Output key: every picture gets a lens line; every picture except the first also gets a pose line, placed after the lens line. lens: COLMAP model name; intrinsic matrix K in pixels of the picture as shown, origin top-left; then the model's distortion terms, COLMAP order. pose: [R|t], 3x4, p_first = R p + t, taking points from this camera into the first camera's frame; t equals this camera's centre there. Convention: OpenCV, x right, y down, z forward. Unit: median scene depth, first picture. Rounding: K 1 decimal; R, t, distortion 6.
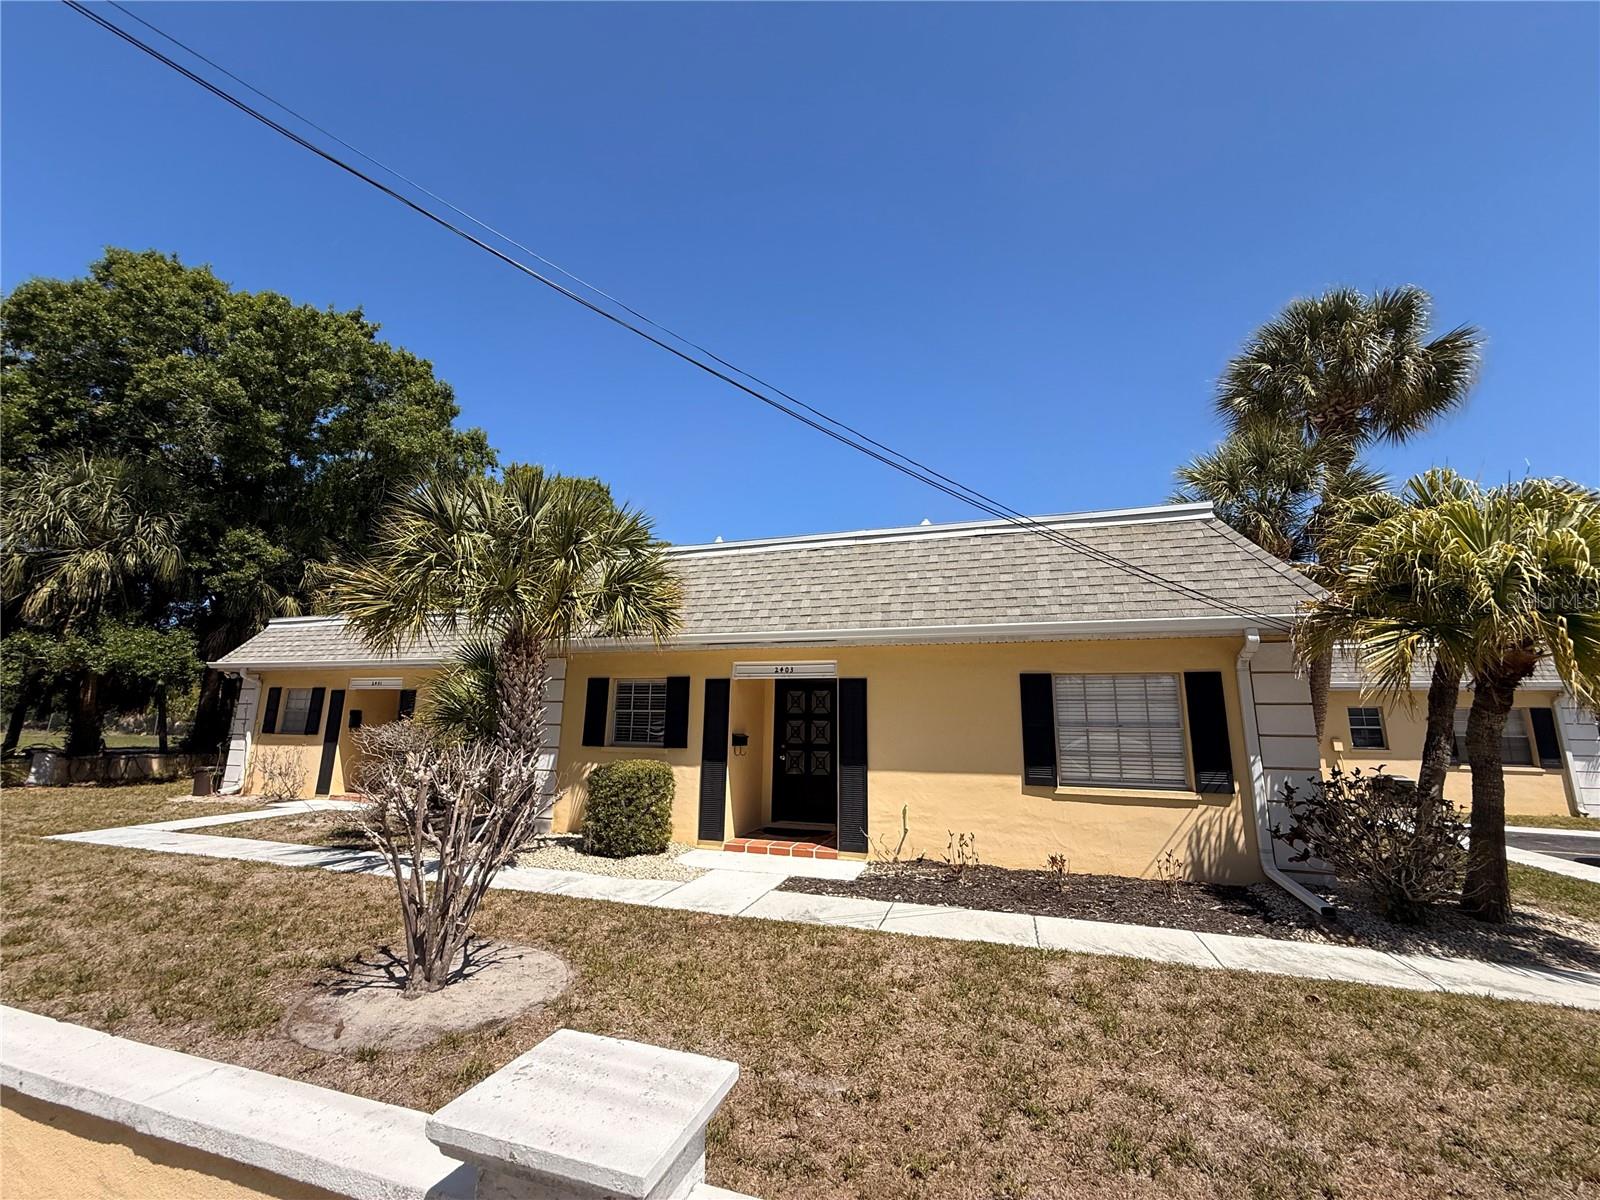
lens RADIAL K [[637.7, 0, 796.0], [0, 637.7, 599.5], [0, 0, 1]] dist [-0.000365, 0.000436]
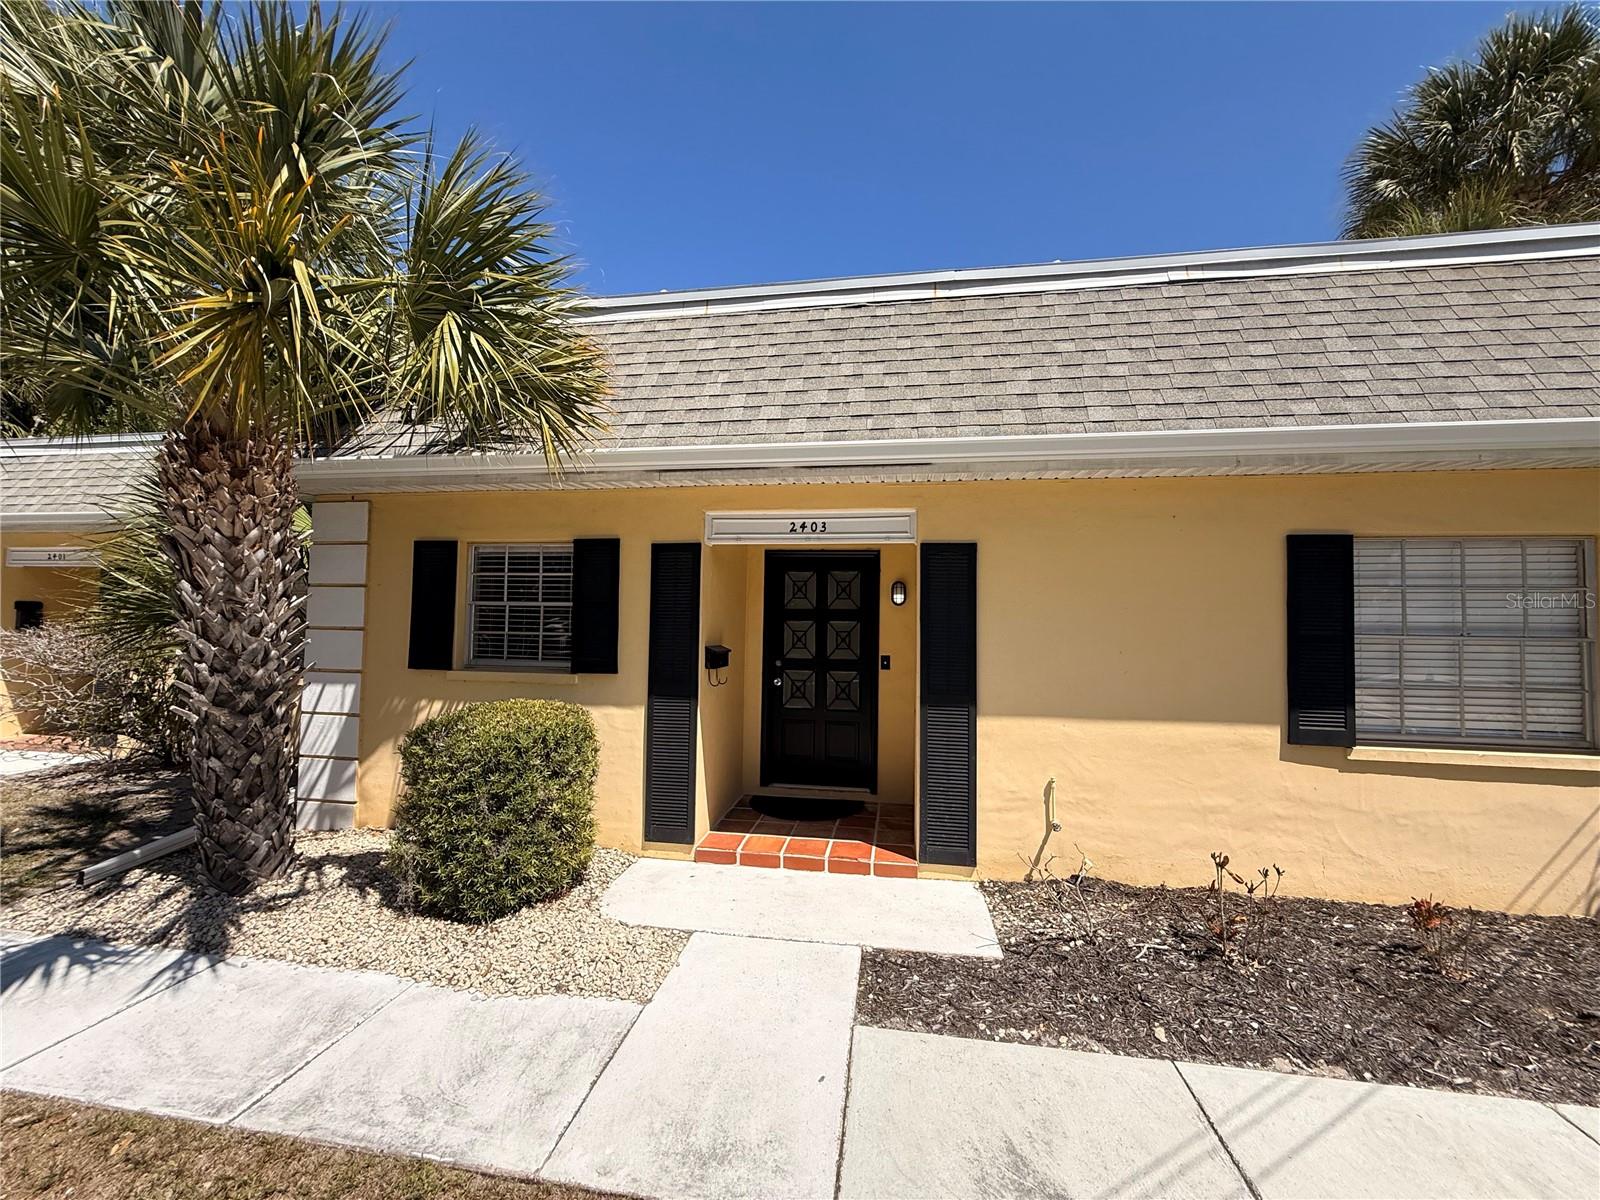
lens RADIAL K [[637.7, 0, 796.0], [0, 637.7, 599.5], [0, 0, 1]] dist [-0.000365, 0.000436]
pose [[0.988184, 0.004727, 0.153200, -0.111809], [-0.029605, 0.986589, 0.160518, 0.088603], [-0.150387, -0.163157, 0.975071, 0.500275]]
